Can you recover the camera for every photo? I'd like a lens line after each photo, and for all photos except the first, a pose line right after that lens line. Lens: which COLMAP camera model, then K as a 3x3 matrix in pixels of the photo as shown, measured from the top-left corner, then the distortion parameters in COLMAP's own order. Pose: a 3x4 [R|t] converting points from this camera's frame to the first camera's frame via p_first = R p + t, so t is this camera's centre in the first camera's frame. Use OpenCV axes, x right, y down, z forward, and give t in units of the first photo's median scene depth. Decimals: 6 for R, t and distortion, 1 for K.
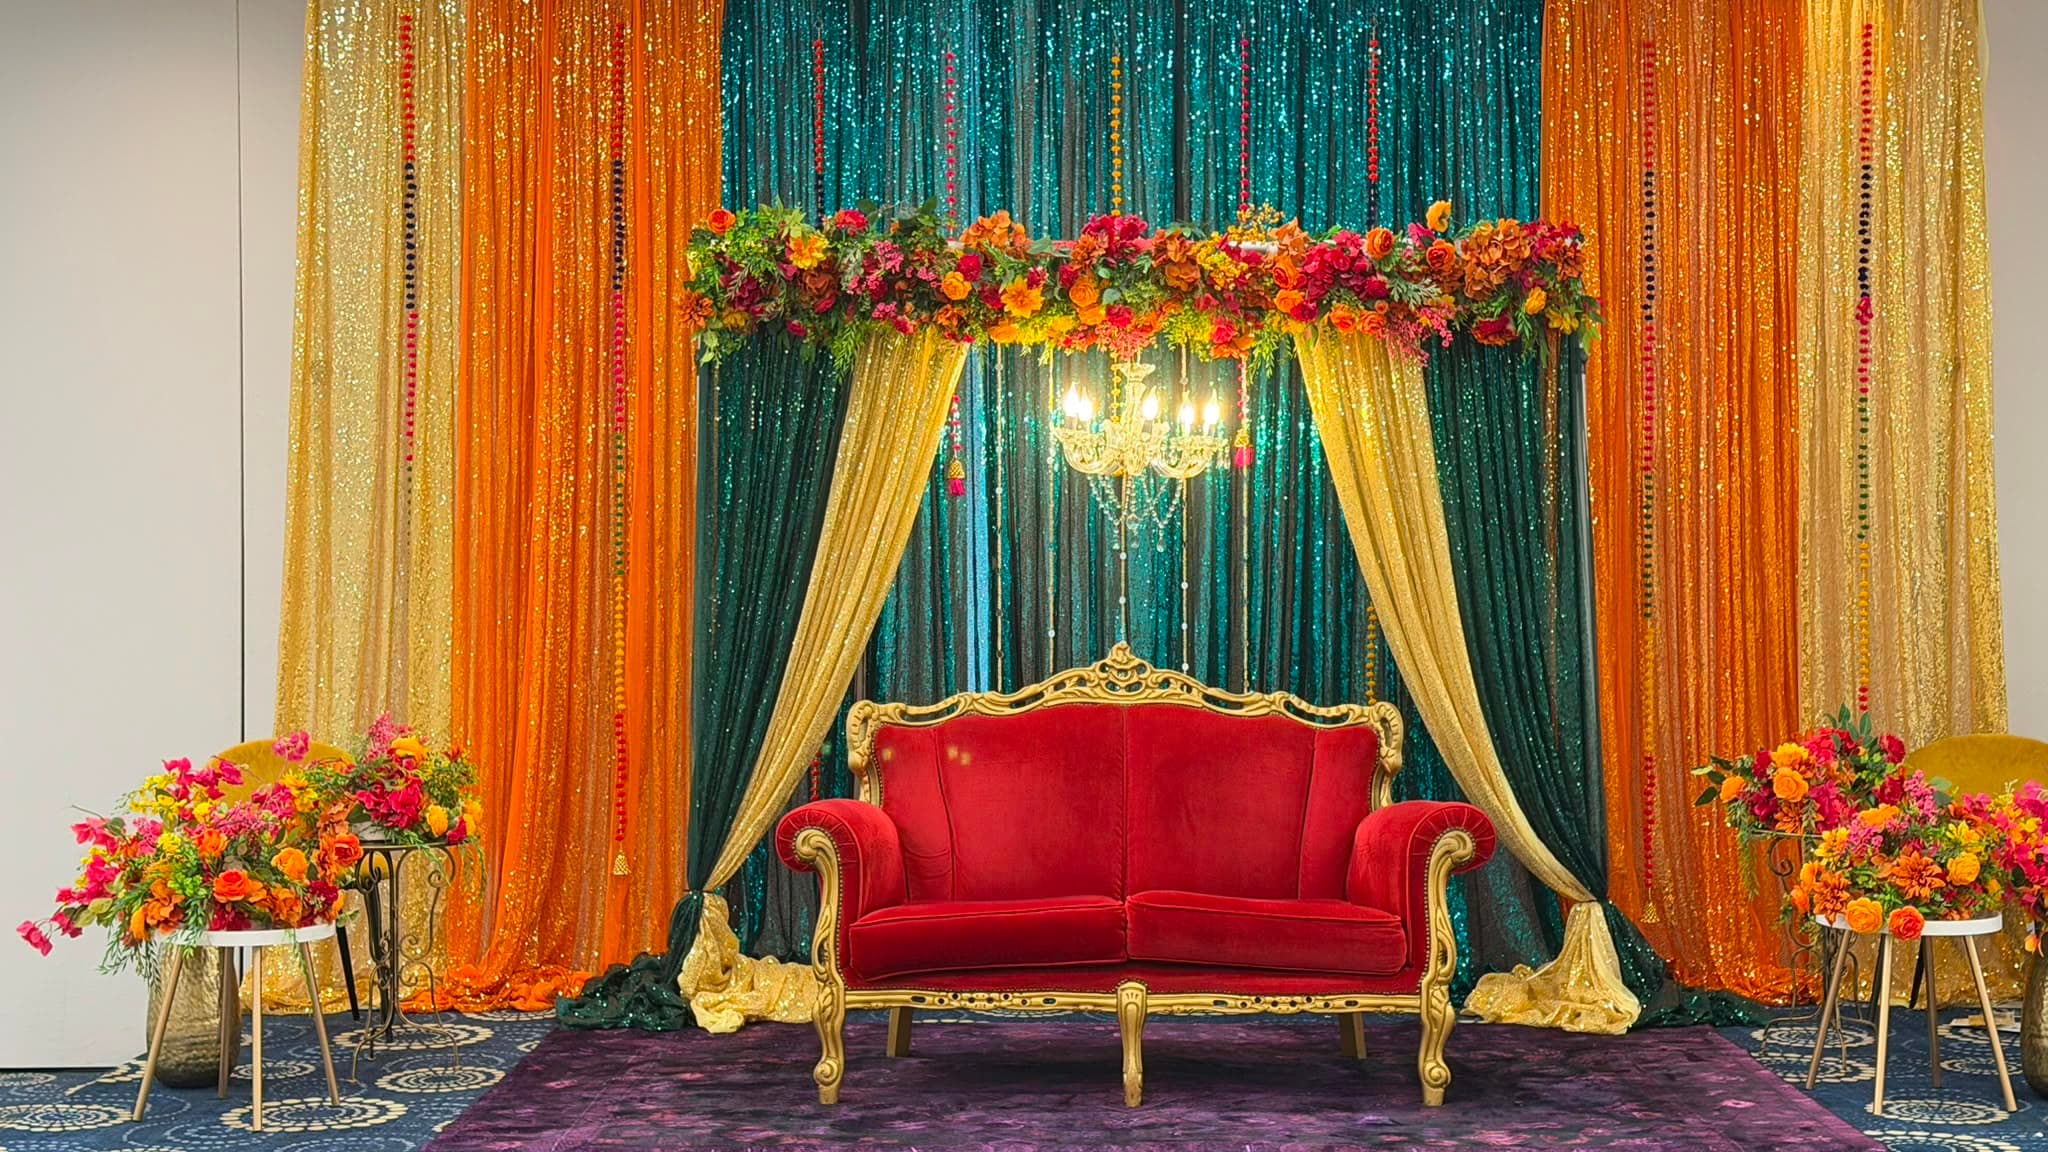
lens RADIAL K [[2923.2, 0, 1024.0], [0, 2923.2, 576.0], [0, 0, 1]] dist [0.128971, -0.058183]
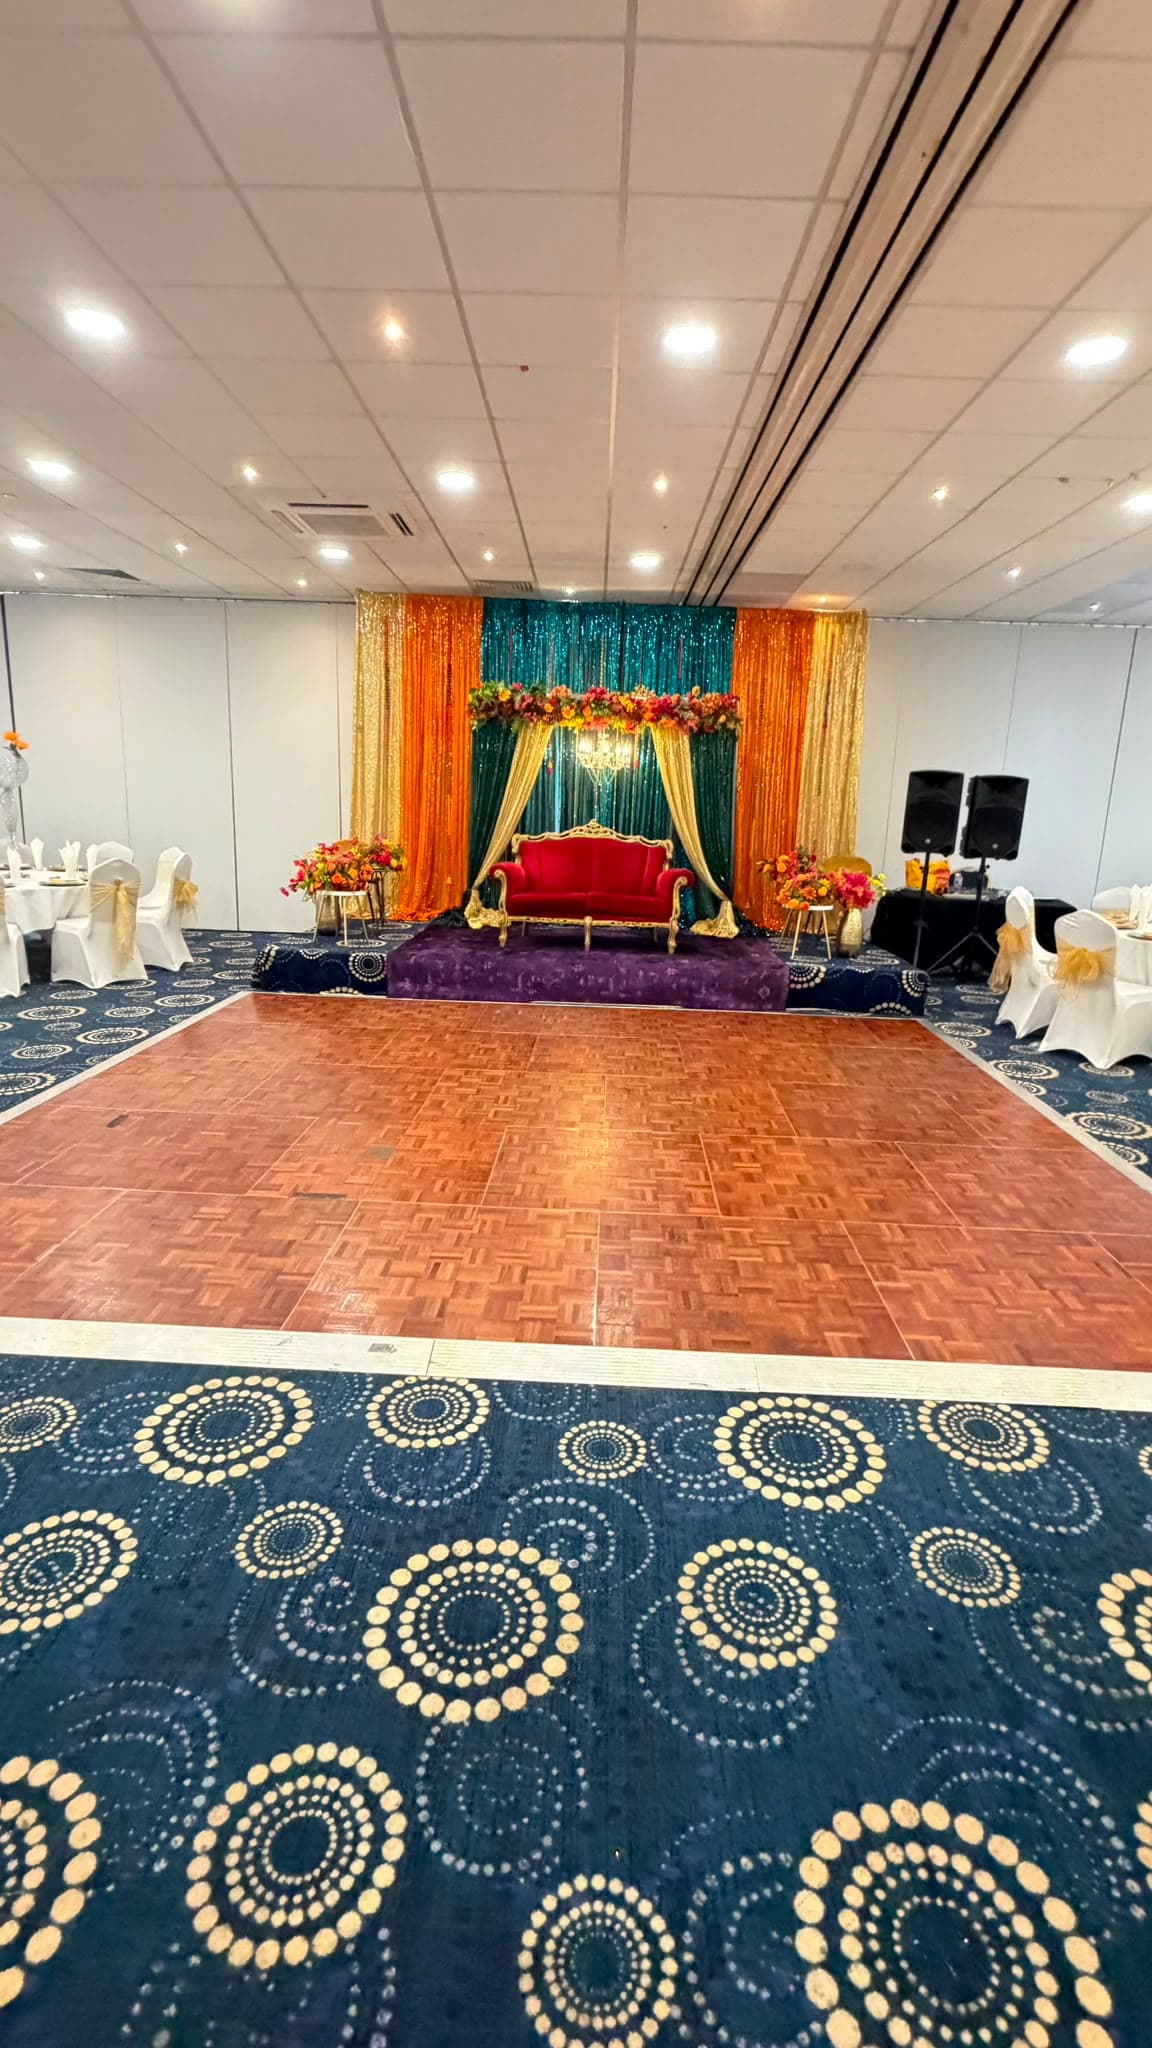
lens RADIAL K [[973.7, 0, 576.0], [0, 973.7, 1024.0], [0, 0, 1]] dist [-0.011967, -0.000182]
pose [[0.998898, 0.040401, -0.023876, 0.048294], [-0.034034, 0.973956, 0.224169, 0.001600], [0.032310, -0.223109, 0.974258, -0.153518]]
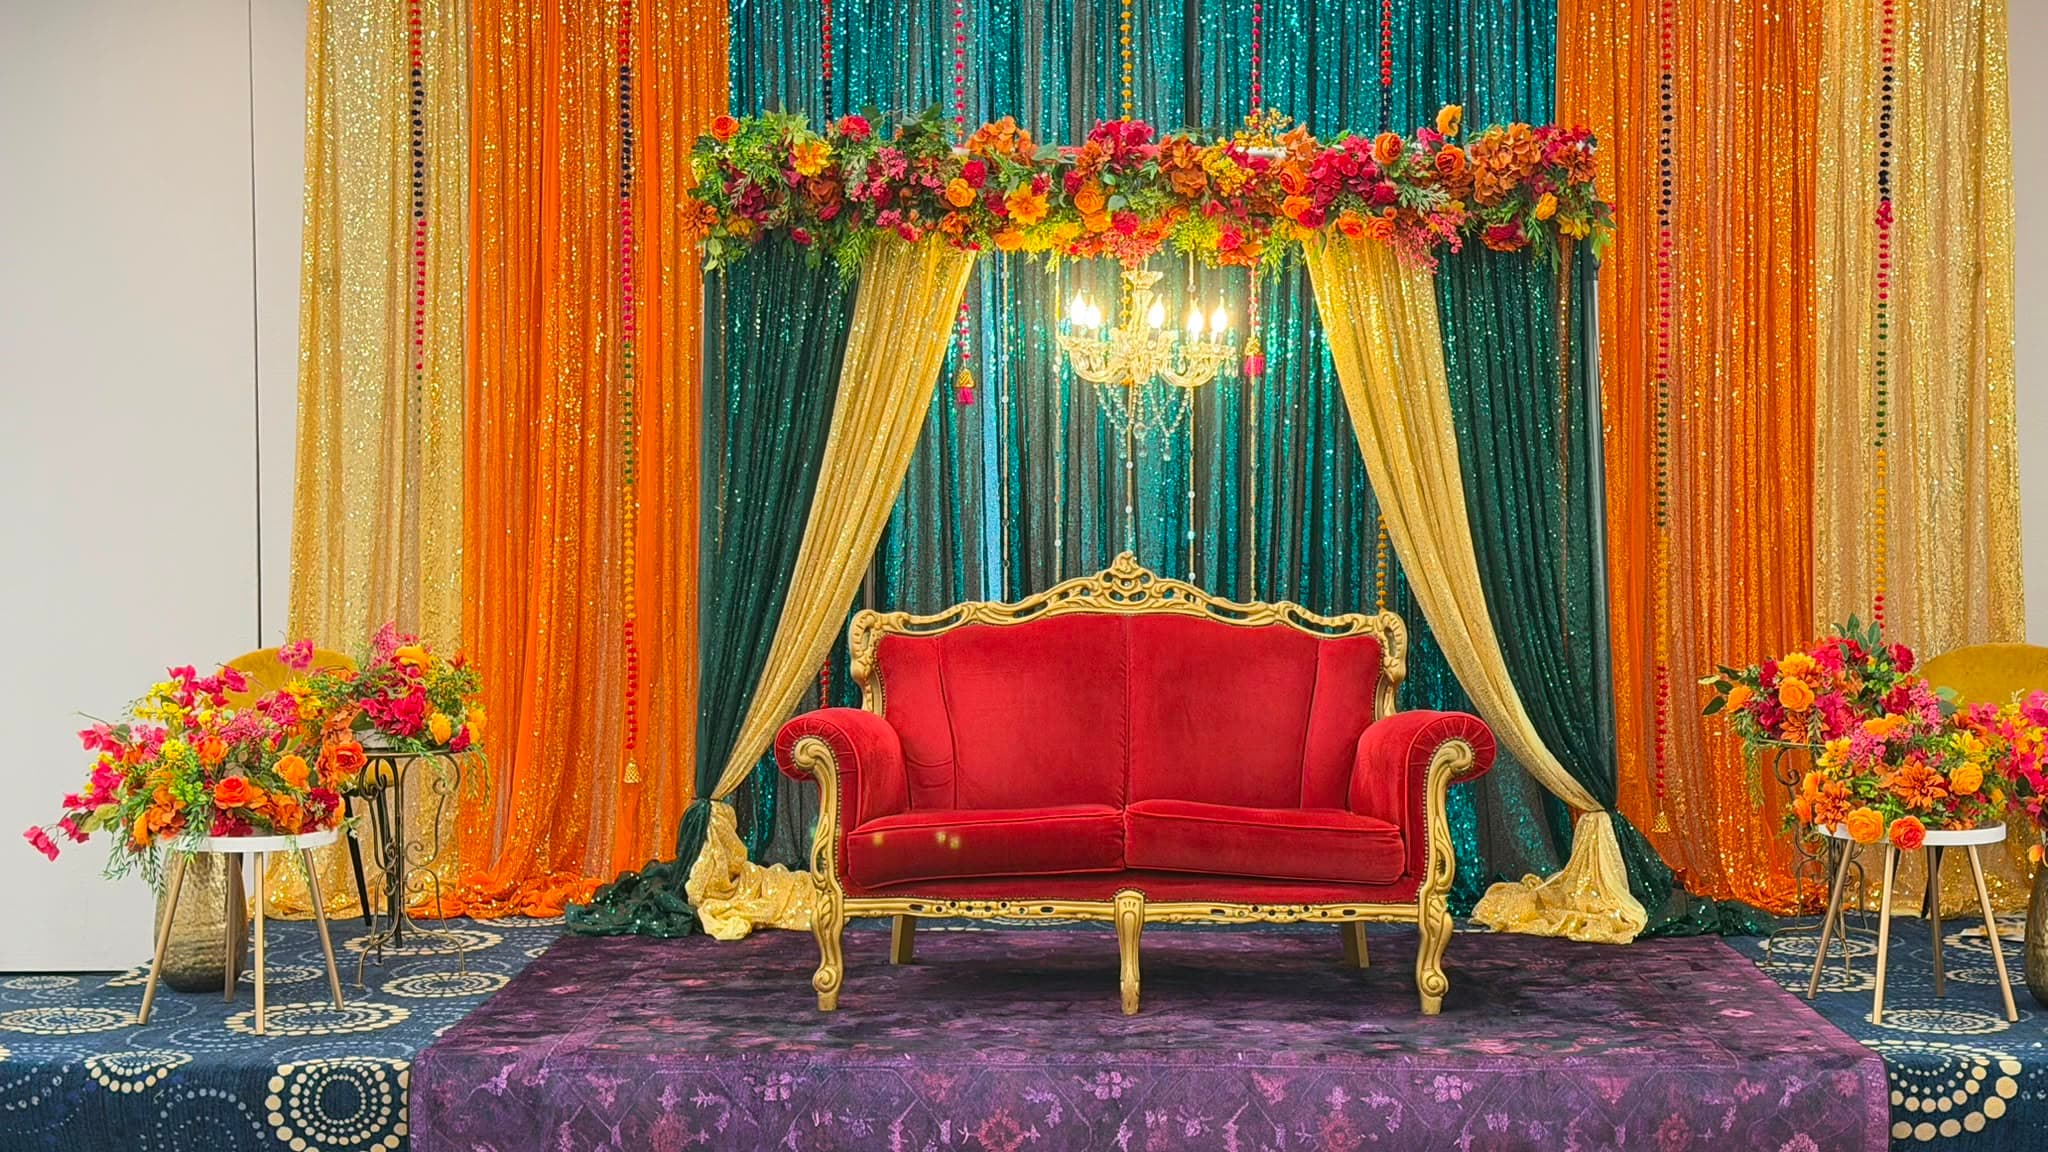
lens RADIAL K [[2923.2, 0, 1024.0], [0, 2923.2, 576.0], [0, 0, 1]] dist [0.128971, -0.058183]
pose [[0.999794, 0.000523, -0.020303, 0.018398], [0.000103, 0.999526, 0.030788, 0.000288], [0.020309, -0.030784, 0.999320, 0.003019]]
